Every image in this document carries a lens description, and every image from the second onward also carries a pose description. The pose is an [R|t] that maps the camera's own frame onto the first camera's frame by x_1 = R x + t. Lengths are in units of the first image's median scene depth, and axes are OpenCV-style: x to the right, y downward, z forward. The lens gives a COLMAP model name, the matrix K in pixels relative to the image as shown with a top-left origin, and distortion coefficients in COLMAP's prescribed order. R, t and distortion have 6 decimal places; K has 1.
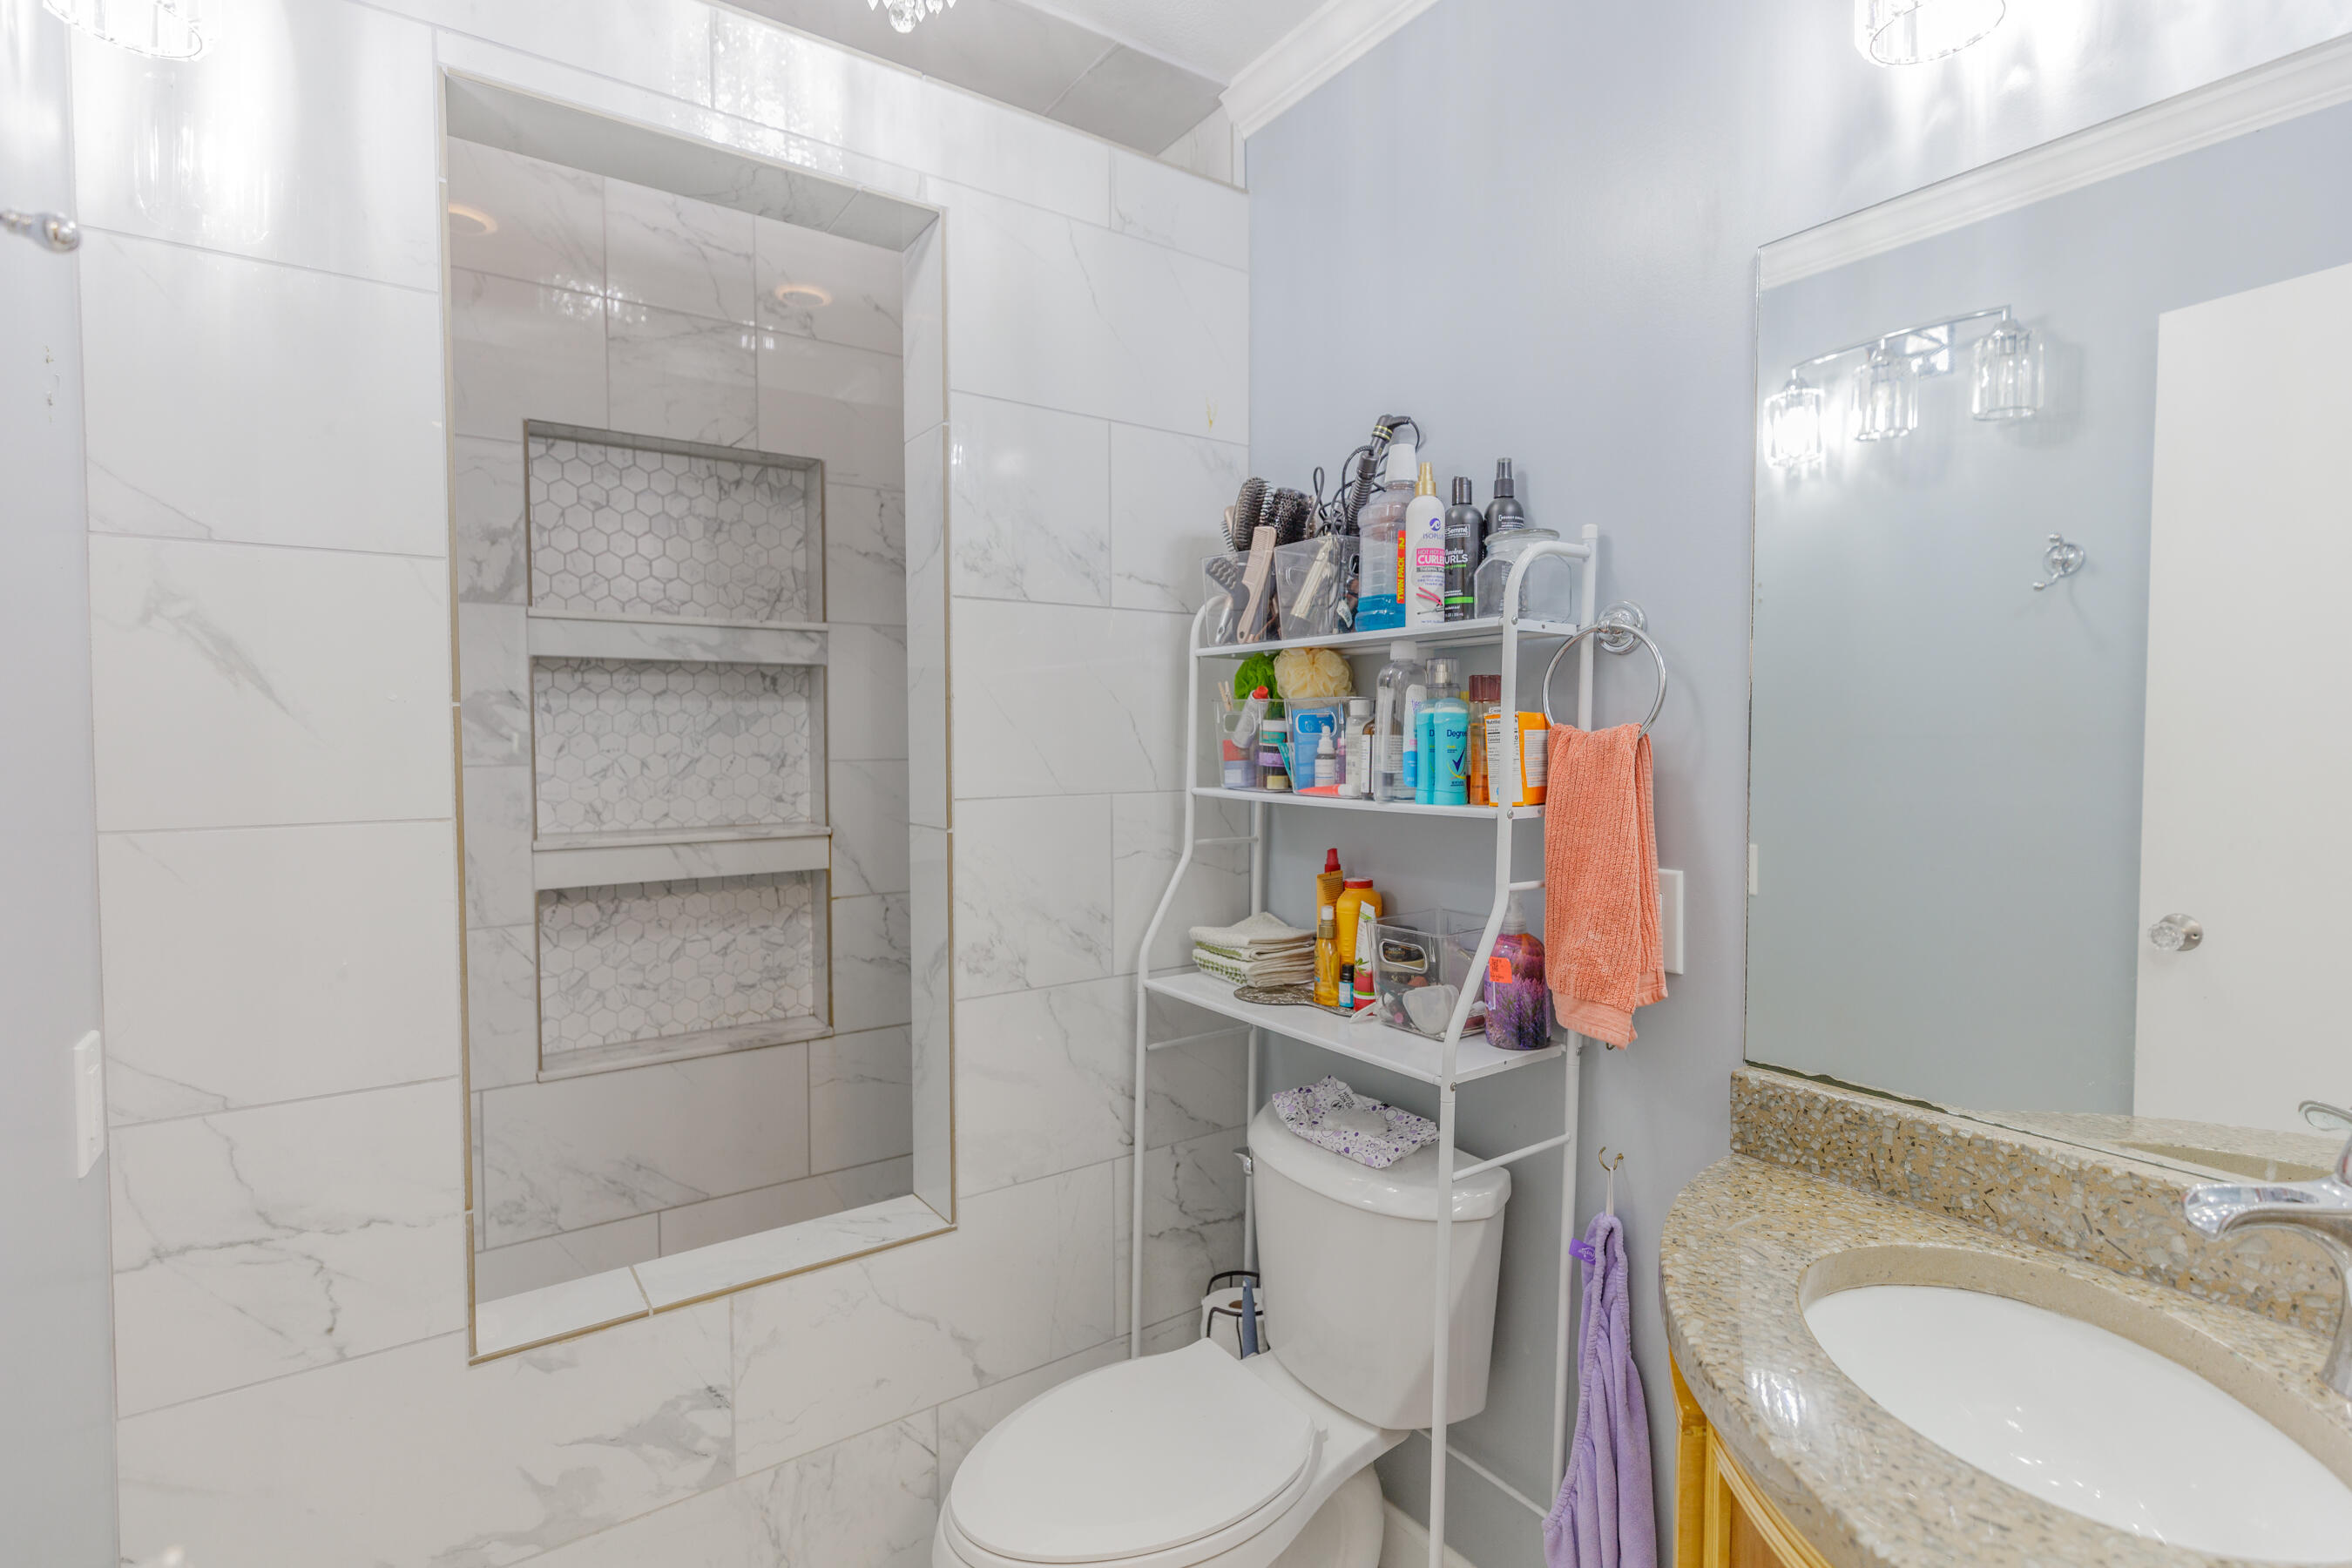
lens RADIAL K [[1116.4, 0, 1175.4], [0, 1116.4, 782.9], [0, 0, 1]] dist [0.003172, -0.001279]
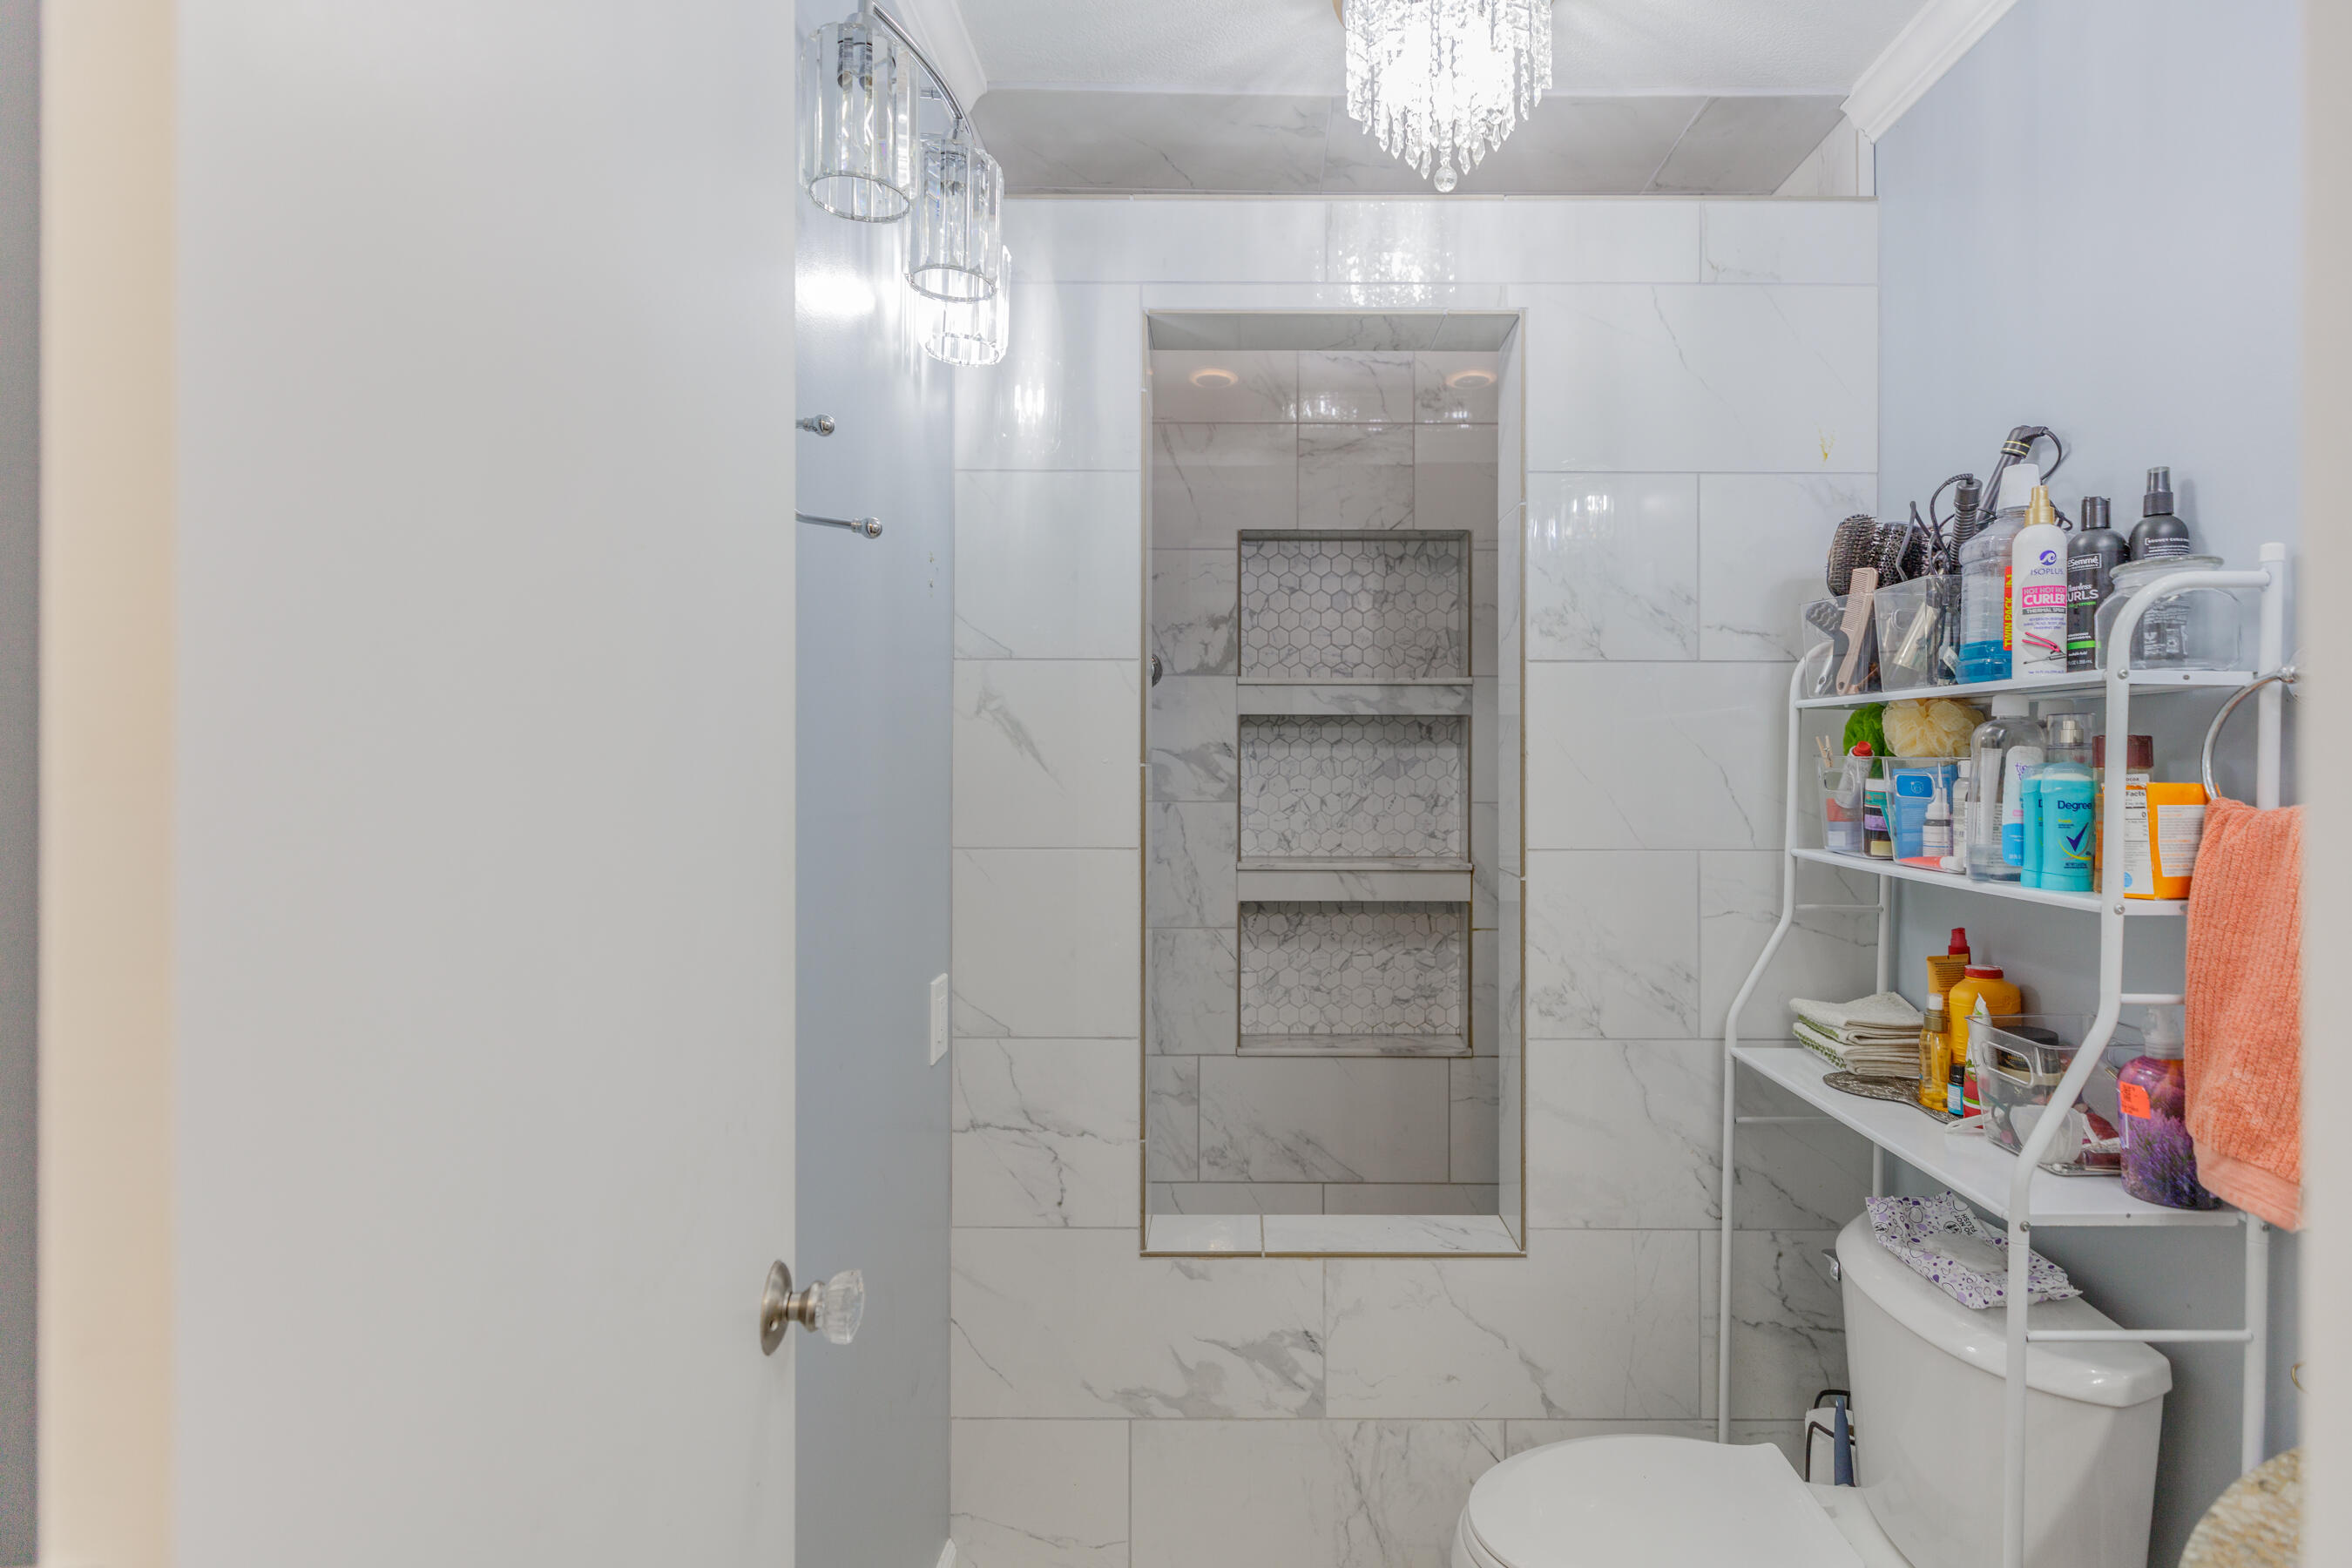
lens RADIAL K [[1076.0, 0, 1182.4], [0, 1076.0, 775.9], [0, 0, 1]] dist [-0.000321, -0.001617]
pose [[0.809356, 0.008299, -0.587260, 0.144851], [-0.028520, 0.999276, -0.025185, -0.021274], [0.586625, 0.037132, 0.809007, -0.032099]]
